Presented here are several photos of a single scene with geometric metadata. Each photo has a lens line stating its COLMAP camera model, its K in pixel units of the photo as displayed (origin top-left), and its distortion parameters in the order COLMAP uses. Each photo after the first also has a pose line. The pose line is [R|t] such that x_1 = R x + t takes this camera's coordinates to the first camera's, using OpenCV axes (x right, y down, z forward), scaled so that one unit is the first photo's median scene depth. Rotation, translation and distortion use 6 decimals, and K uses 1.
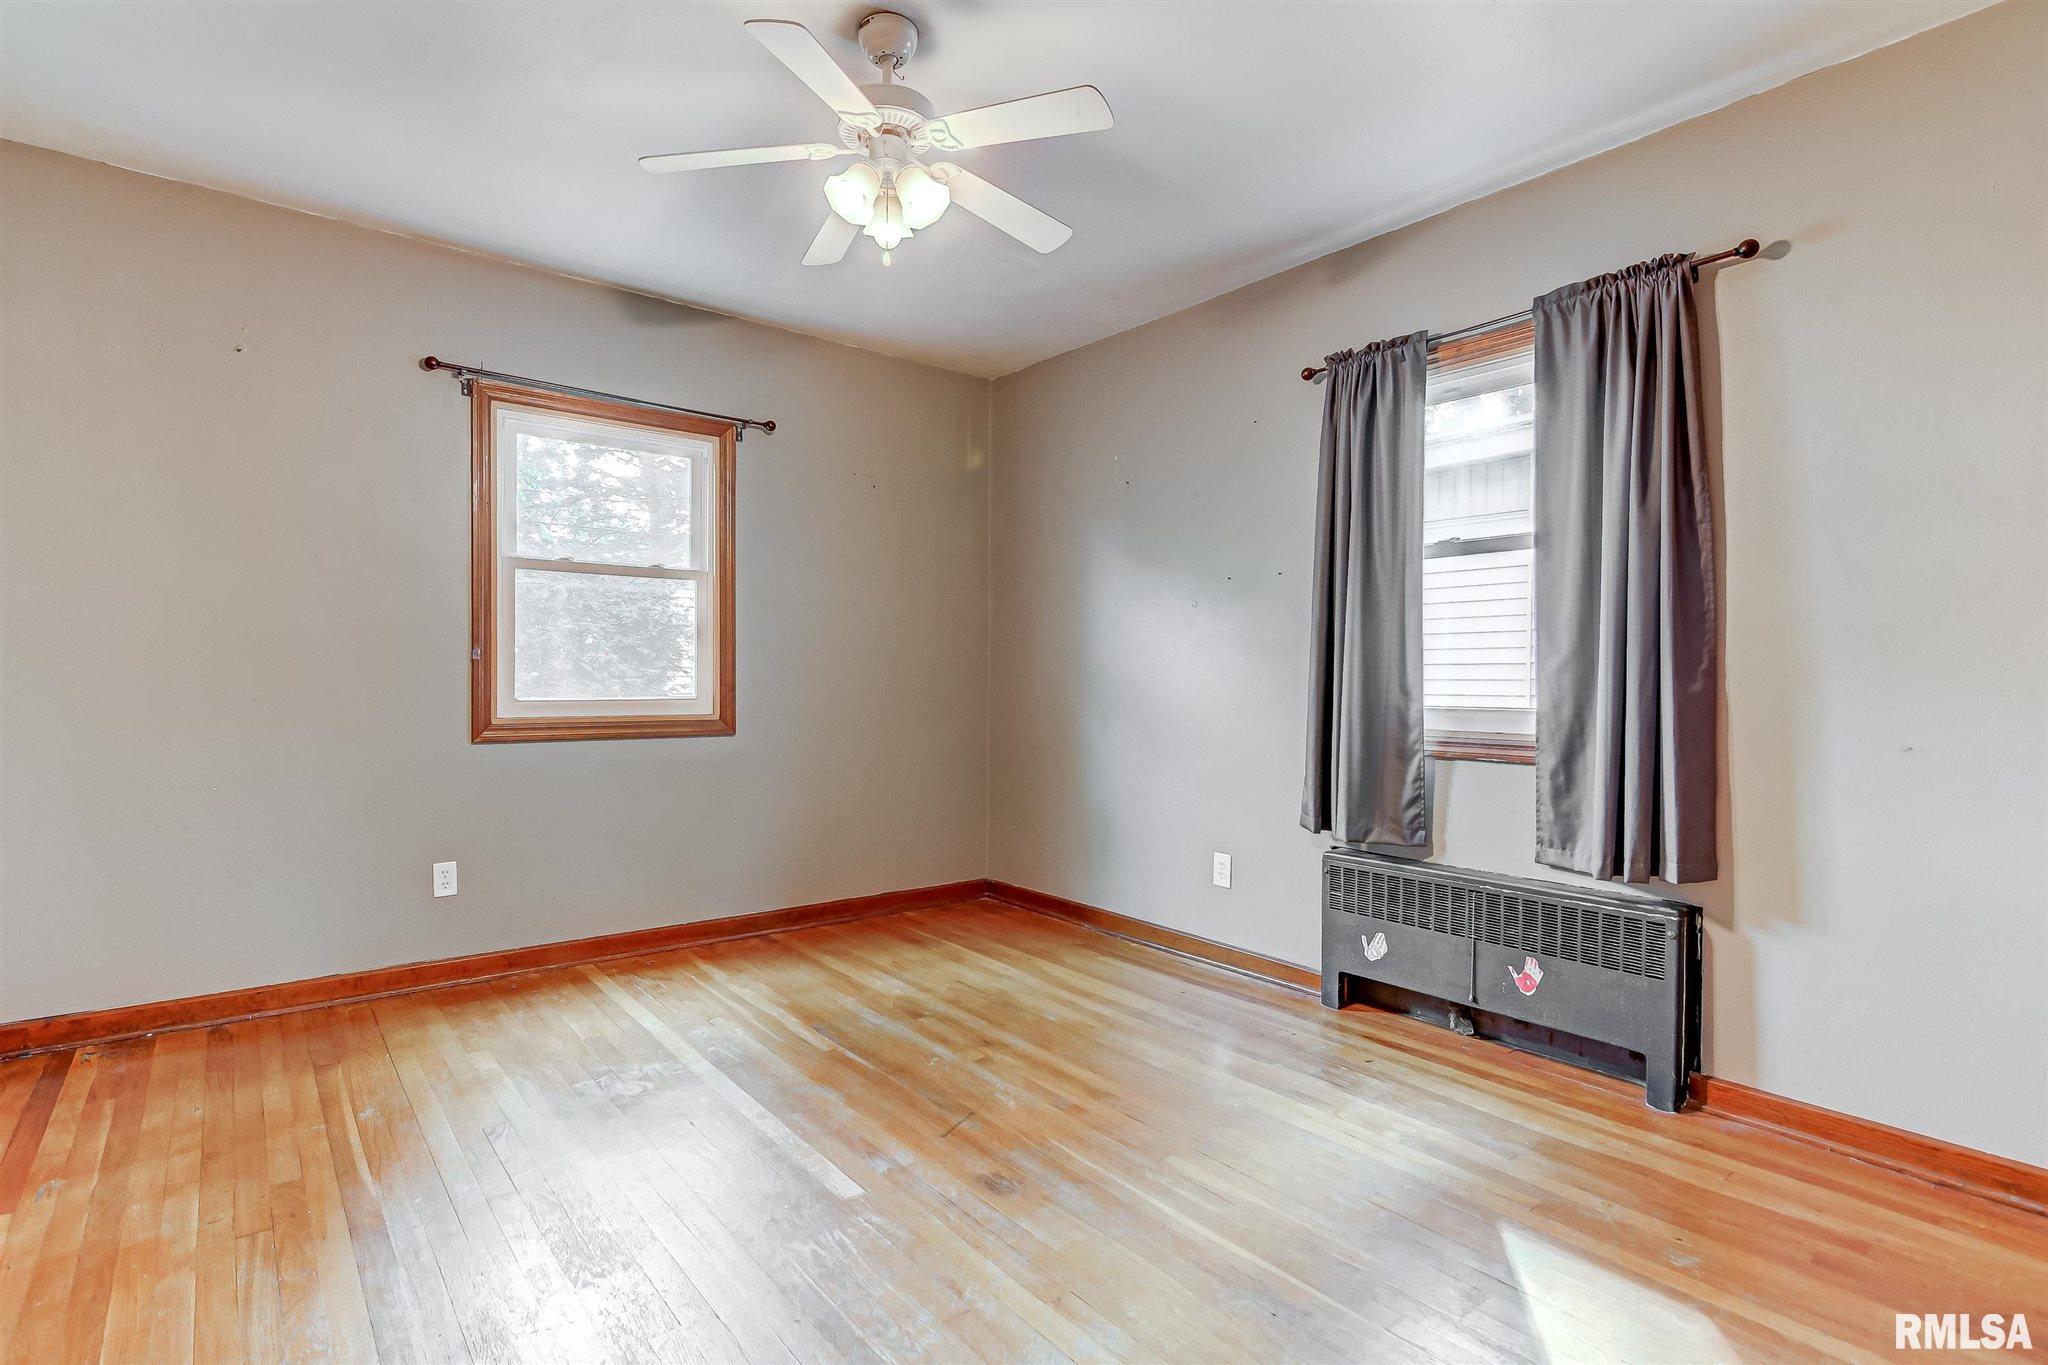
lens RADIAL K [[983.1, 0, 1011.7], [0, 983.1, 682.9], [0, 0, 1]] dist [0.020165, -0.017313]
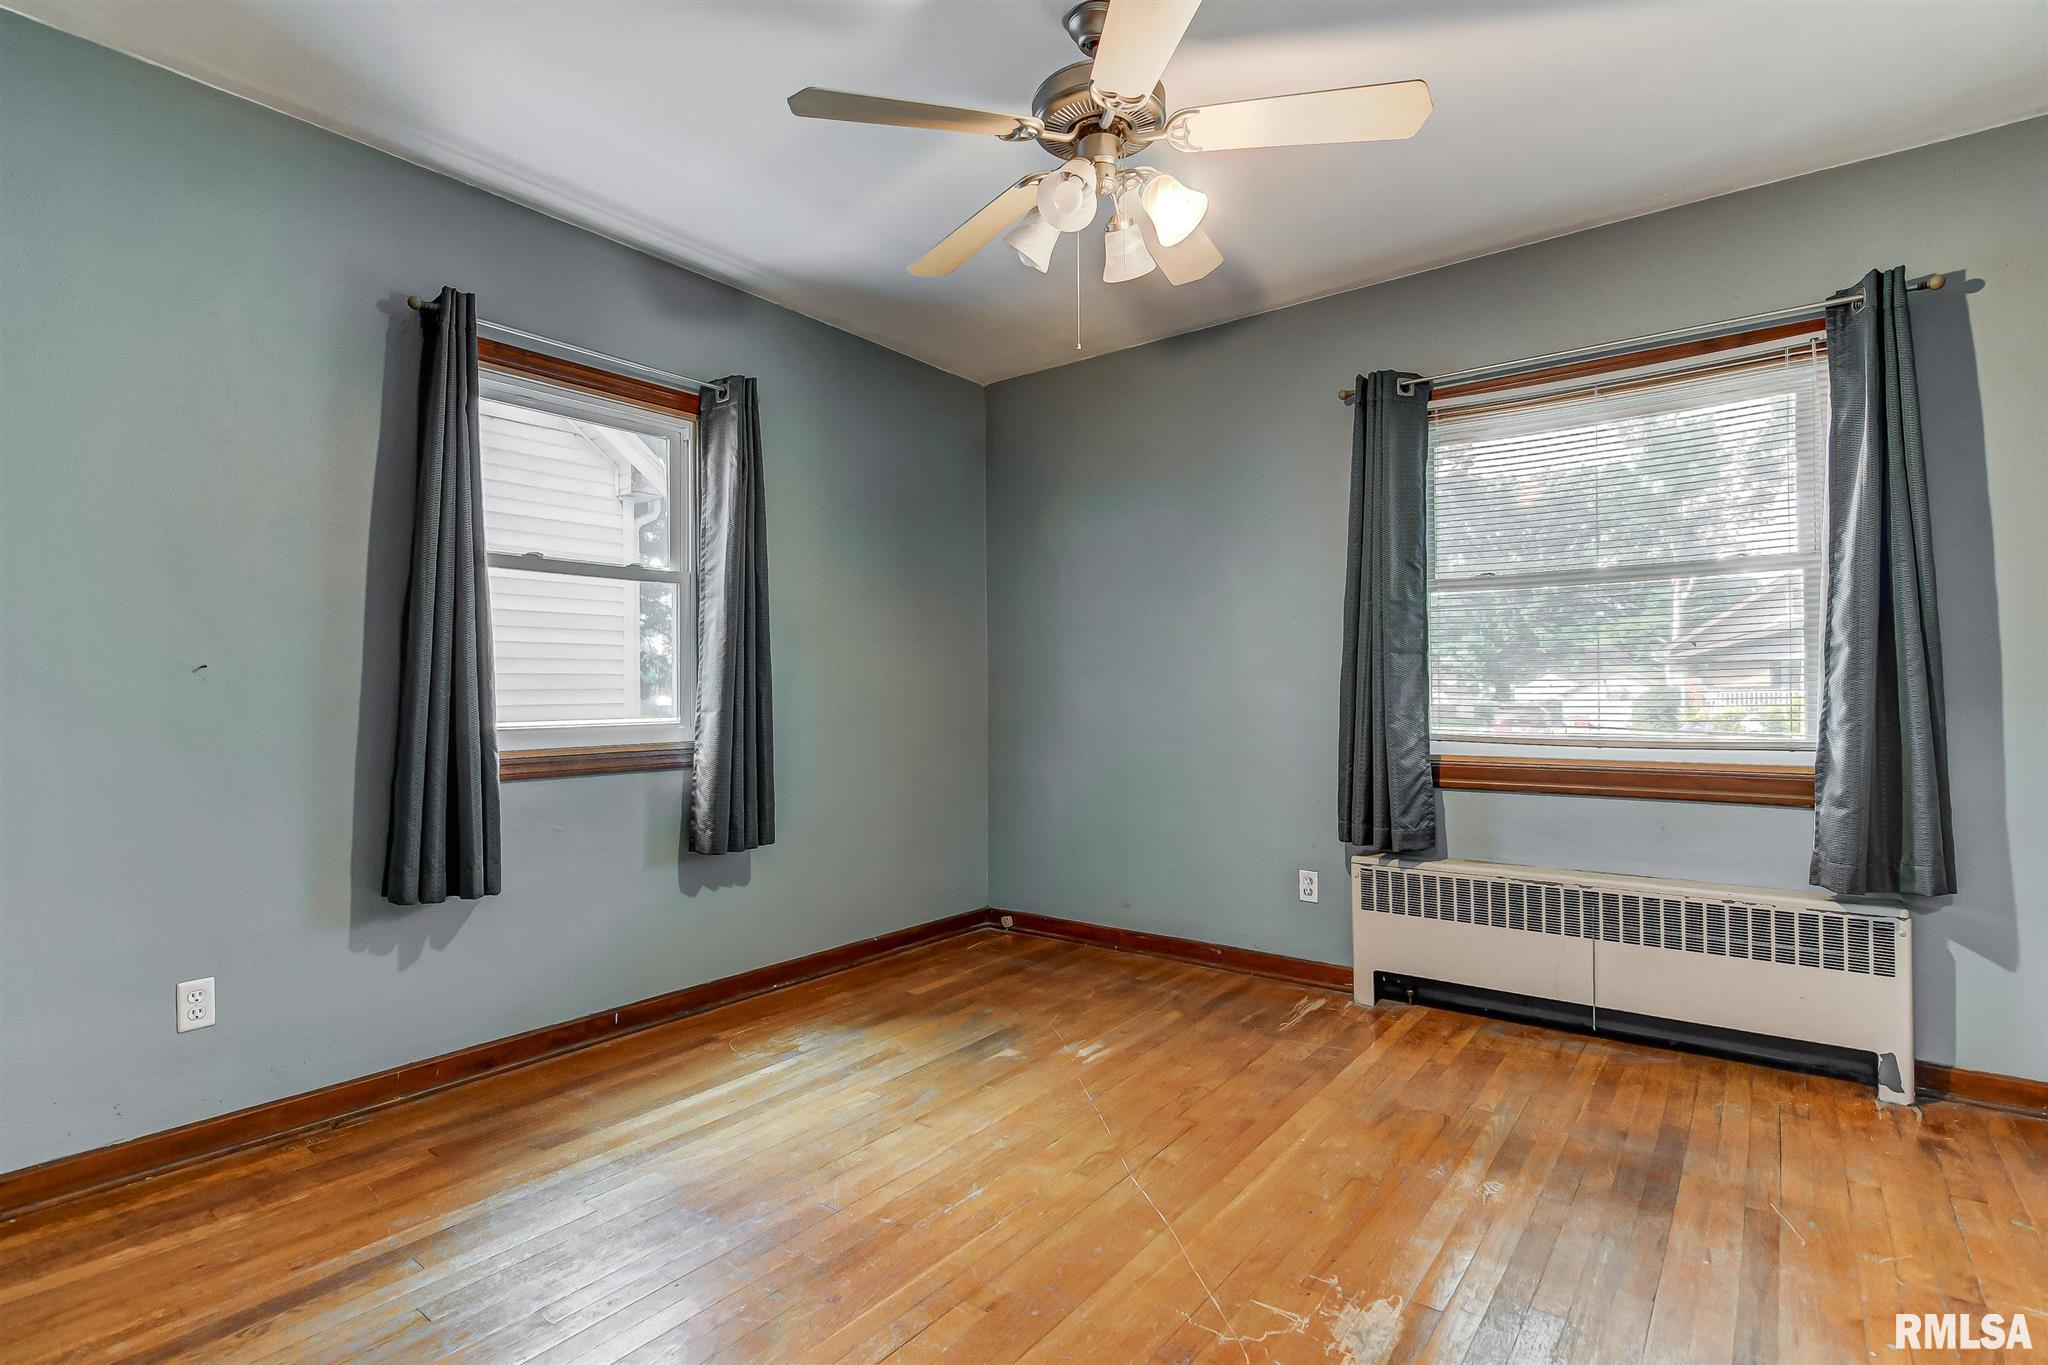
lens RADIAL K [[983.1, 0, 1011.7], [0, 983.1, 682.9], [0, 0, 1]] dist [0.020165, -0.017313]
pose [[-0.202837, 0.004880, 0.979200, -0.613612], [0.003665, 0.999984, -0.004224, -0.012017], [-0.979206, 0.002732, -0.202852, 0.738196]]
